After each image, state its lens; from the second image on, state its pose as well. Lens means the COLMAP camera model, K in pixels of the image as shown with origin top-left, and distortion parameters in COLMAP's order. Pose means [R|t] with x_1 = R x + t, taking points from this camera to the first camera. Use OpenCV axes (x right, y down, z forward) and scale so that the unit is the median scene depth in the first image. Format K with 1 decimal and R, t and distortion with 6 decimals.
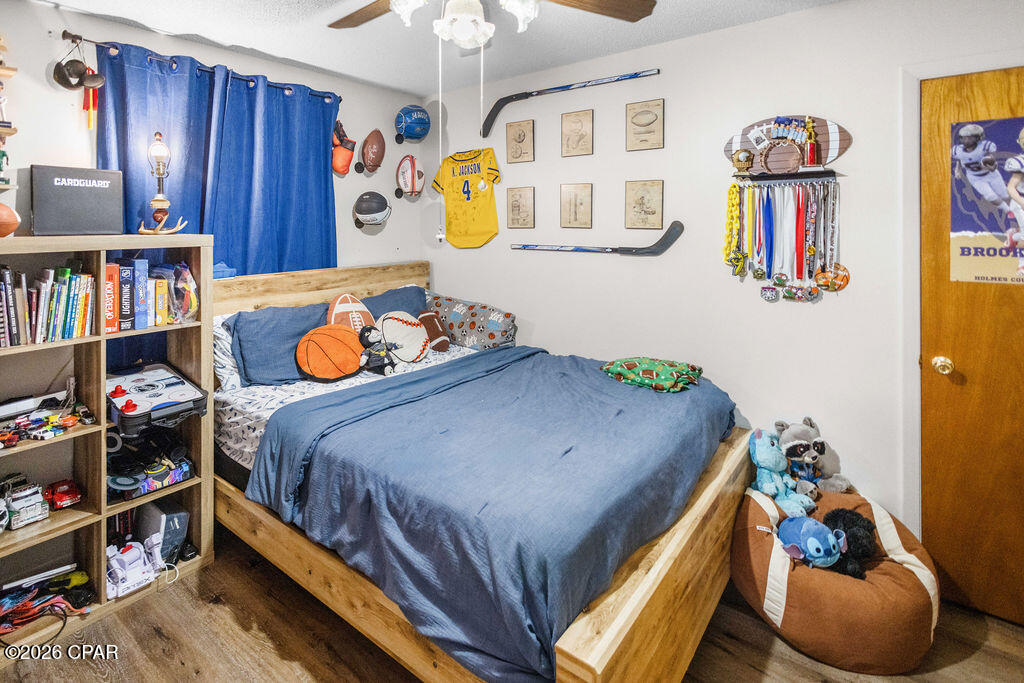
lens RADIAL K [[516.6, 0, 512.0], [0, 516.6, 341.5], [0, 0, 1]] dist [0.024290, -0.007444]
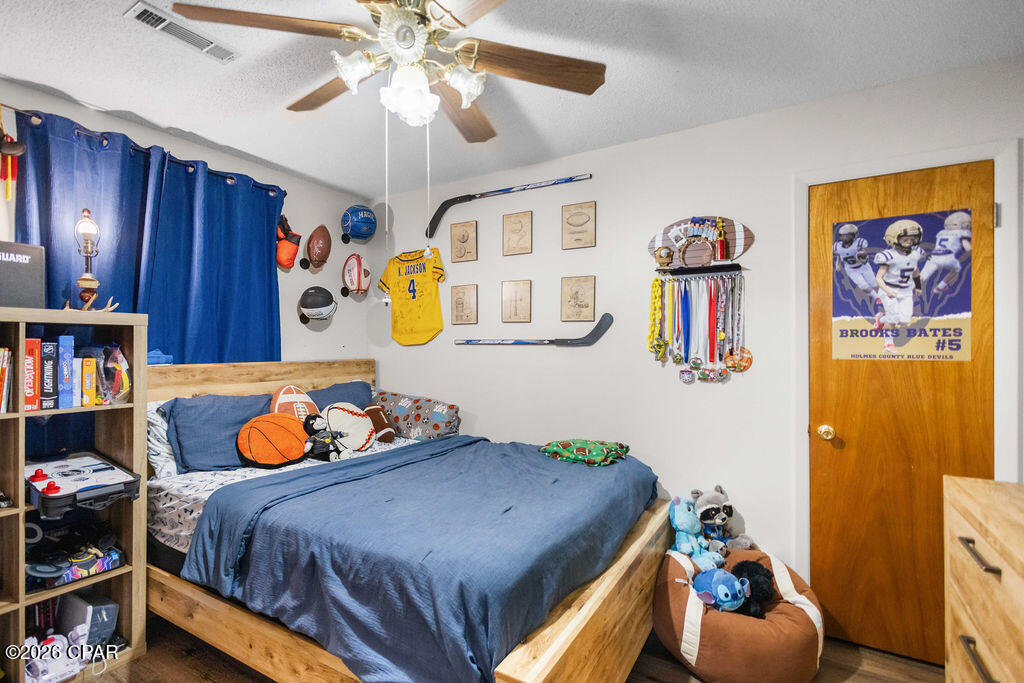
lens RADIAL K [[481.5, 0, 514.5], [0, 481.5, 342.7], [0, 0, 1]] dist [0.023962, -0.008336]
pose [[0.992545, 0.003129, 0.121841, -0.001084], [-0.003078, 0.999995, -0.000604, -0.154829], [-0.121842, 0.000224, 0.992549, 0.008510]]
